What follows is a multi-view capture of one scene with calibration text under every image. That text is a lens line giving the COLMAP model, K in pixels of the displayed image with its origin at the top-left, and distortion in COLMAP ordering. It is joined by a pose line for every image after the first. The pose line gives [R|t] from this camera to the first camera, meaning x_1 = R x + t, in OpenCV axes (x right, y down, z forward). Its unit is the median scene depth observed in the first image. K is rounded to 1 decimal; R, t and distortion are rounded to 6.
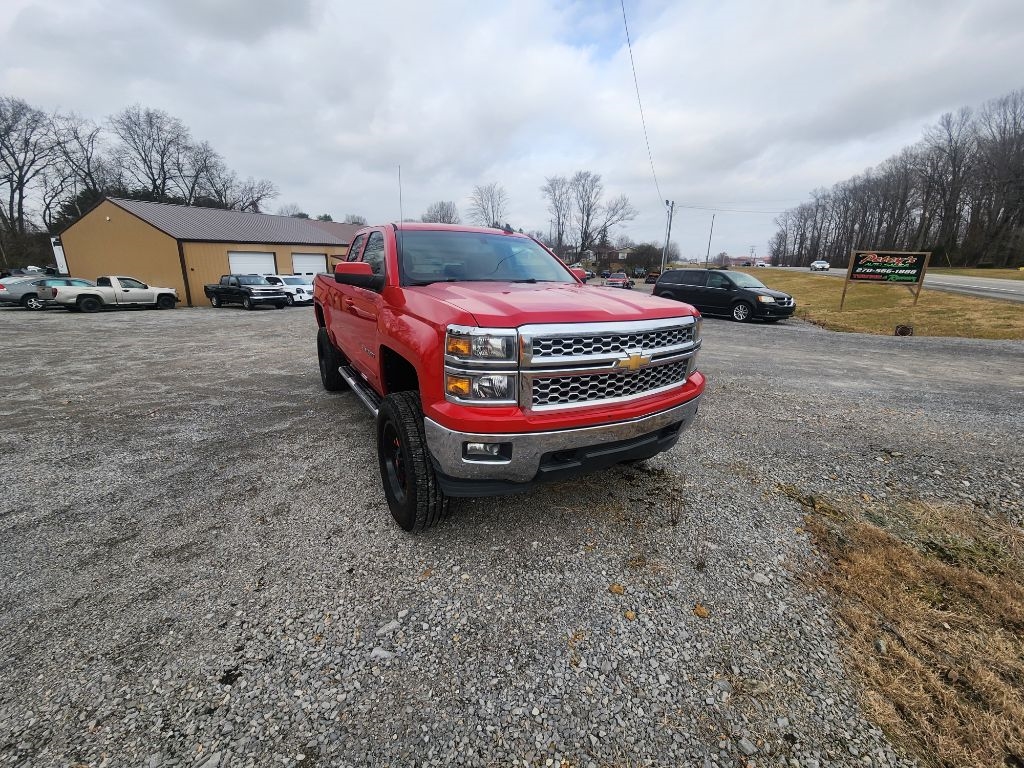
lens RADIAL K [[418.9, 0, 515.9], [0, 418.9, 374.8], [0, 0, 1]] dist [0.002192, -0.002407]
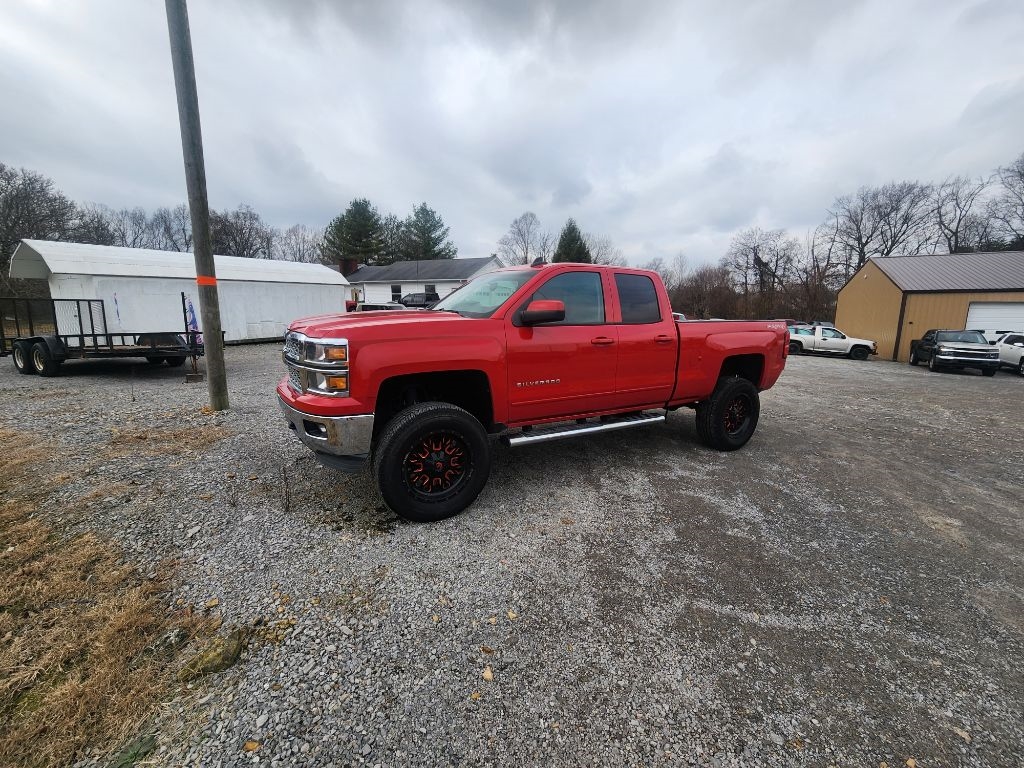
lens RADIAL K [[418.9, 0, 512.7], [0, 418.9, 374.9], [0, 0, 1]] dist [0.002192, -0.002407]
pose [[-0.031492, 0.138472, -0.989865, 0.219102], [-0.266129, 0.953444, 0.141844, -0.049479], [0.963423, 0.267898, 0.006825, 0.225133]]
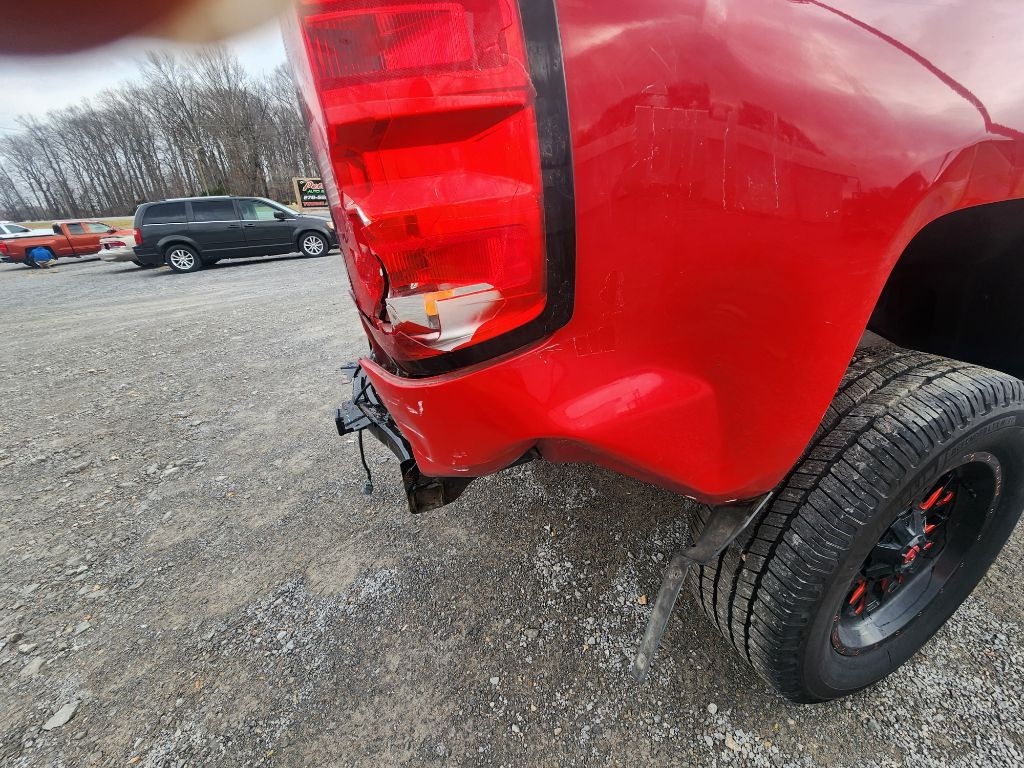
lens RADIAL K [[418.9, 0, 519.2], [0, 418.9, 374.9], [0, 0, 1]] dist [0.002192, -0.002407]
pose [[0.156522, -0.408111, 0.899415, -0.189016], [0.307663, 0.885477, 0.348245, -0.064768], [-0.938533, 0.222208, 0.264157, 0.343971]]
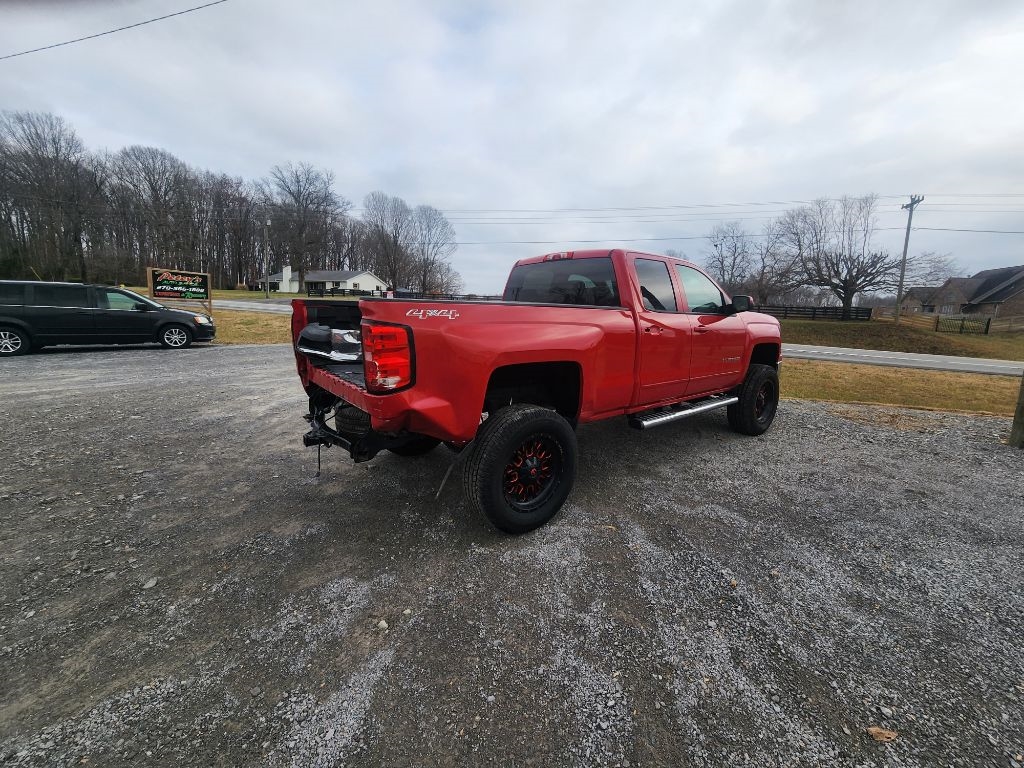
lens RADIAL K [[418.9, 0, 515.9], [0, 418.9, 367.8], [0, 0, 1]] dist [0.002192, -0.002407]
pose [[-0.136598, -0.166437, 0.976545, -0.290431], [0.213473, 0.957679, 0.193083, -0.080750], [-0.967352, 0.234841, -0.095287, 0.328813]]
